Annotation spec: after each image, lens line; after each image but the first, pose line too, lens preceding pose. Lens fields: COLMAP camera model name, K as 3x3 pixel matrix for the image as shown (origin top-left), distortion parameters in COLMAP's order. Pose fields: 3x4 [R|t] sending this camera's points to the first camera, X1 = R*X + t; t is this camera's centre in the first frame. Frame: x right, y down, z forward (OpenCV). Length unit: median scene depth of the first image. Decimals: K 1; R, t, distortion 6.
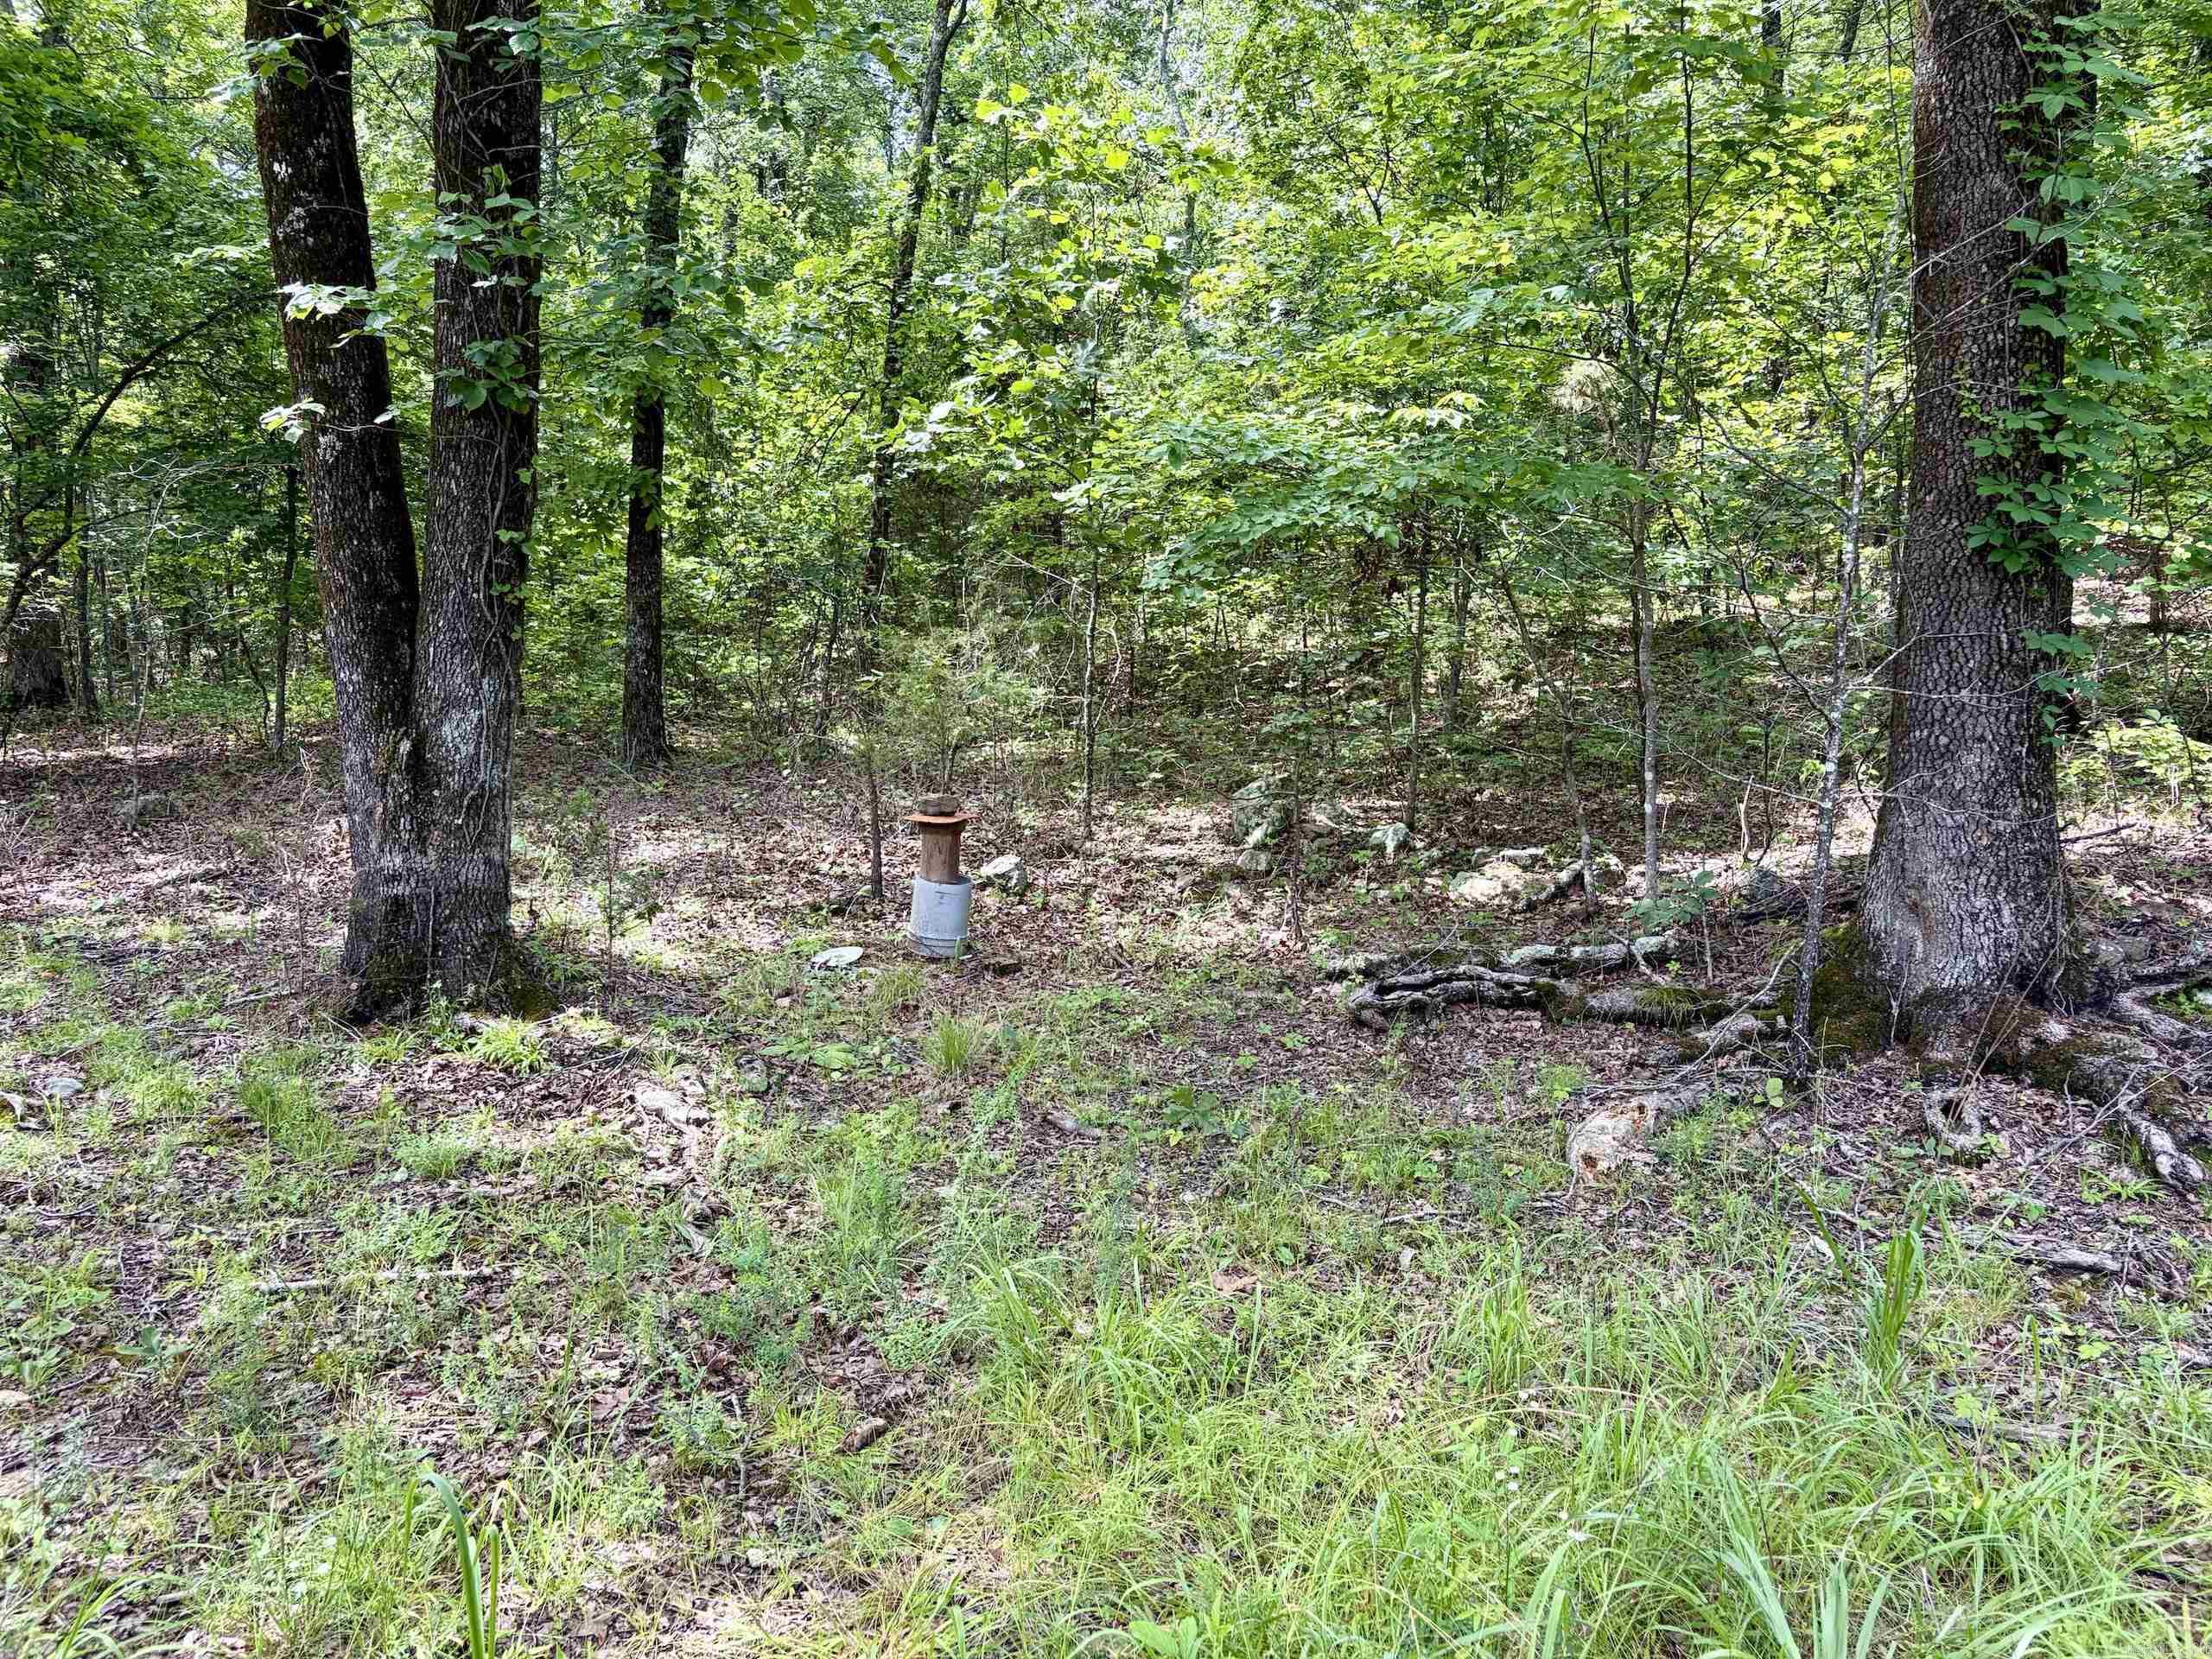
lens RADIAL K [[1548.5, 0, 1106.0], [0, 1548.5, 829.5], [0, 0, 1]] dist [-0.000549, -0.001523]
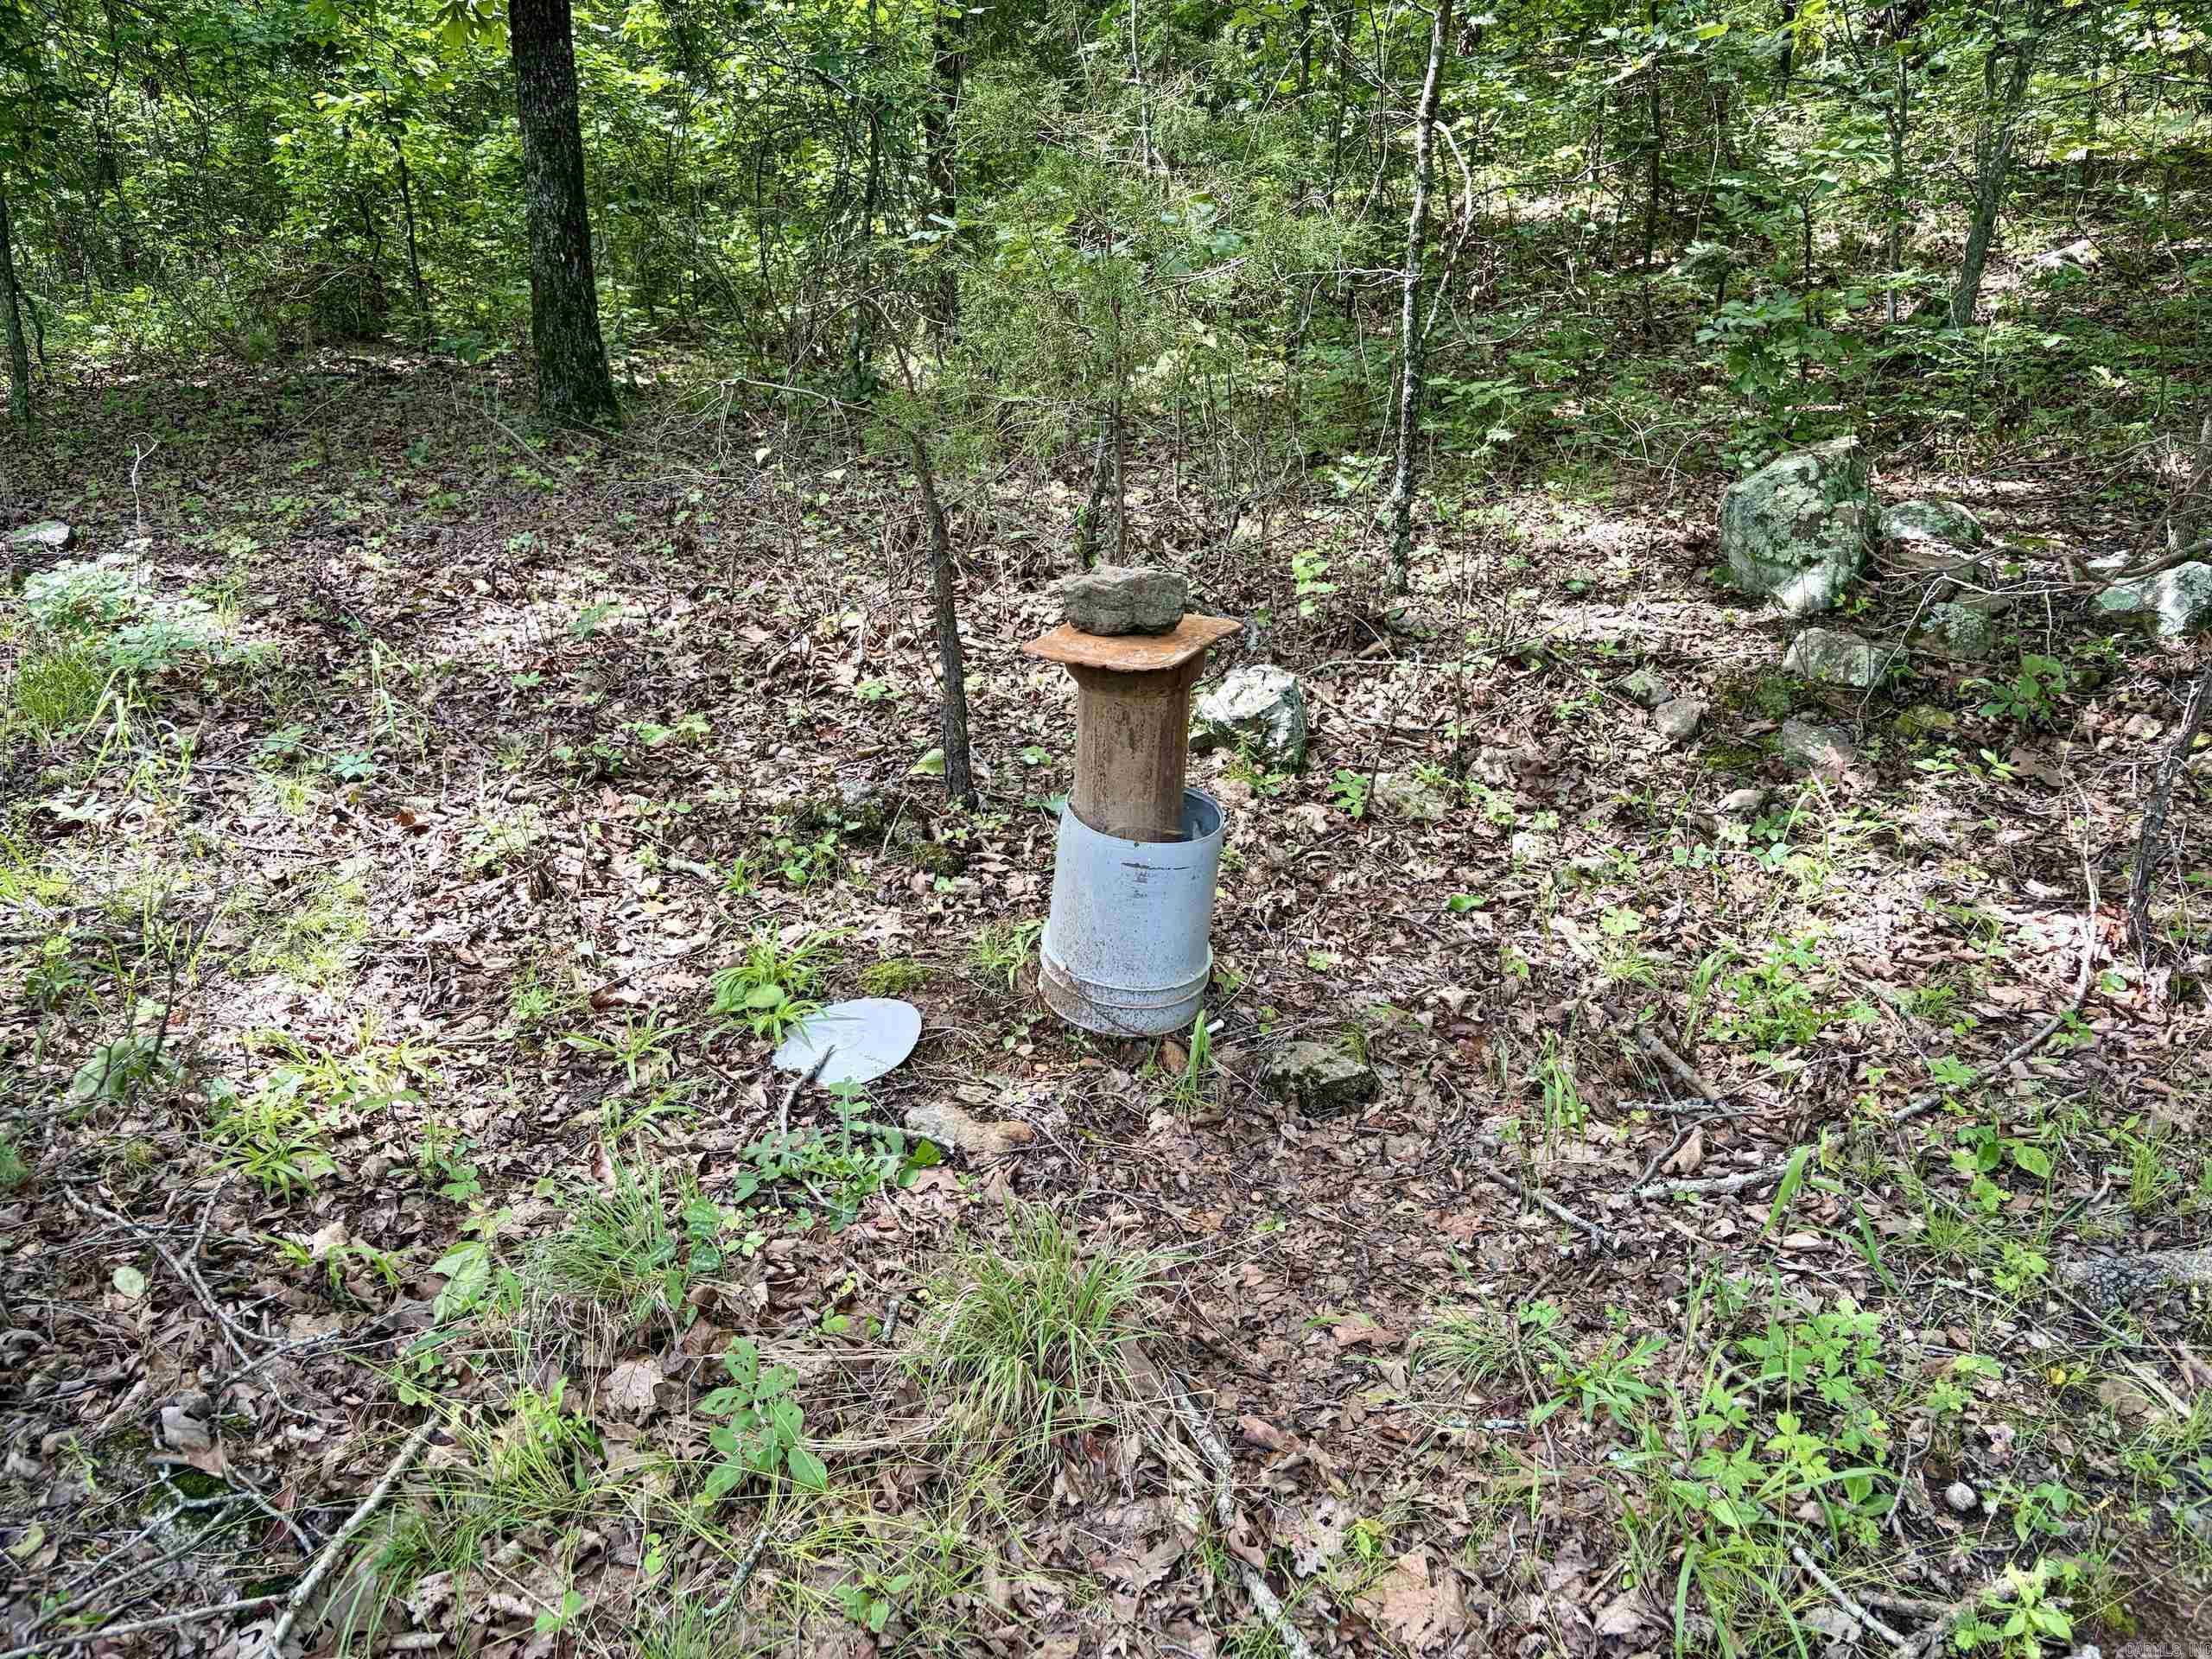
lens RADIAL K [[1548.5, 0, 1106.0], [0, 1548.5, 829.5], [0, 0, 1]] dist [-0.000549, -0.001523]
pose [[0.997905, -0.009233, -0.064028, -0.079700], [0.024550, 0.969773, 0.242772, -0.044129], [0.059851, -0.243836, 0.967968, 0.582415]]
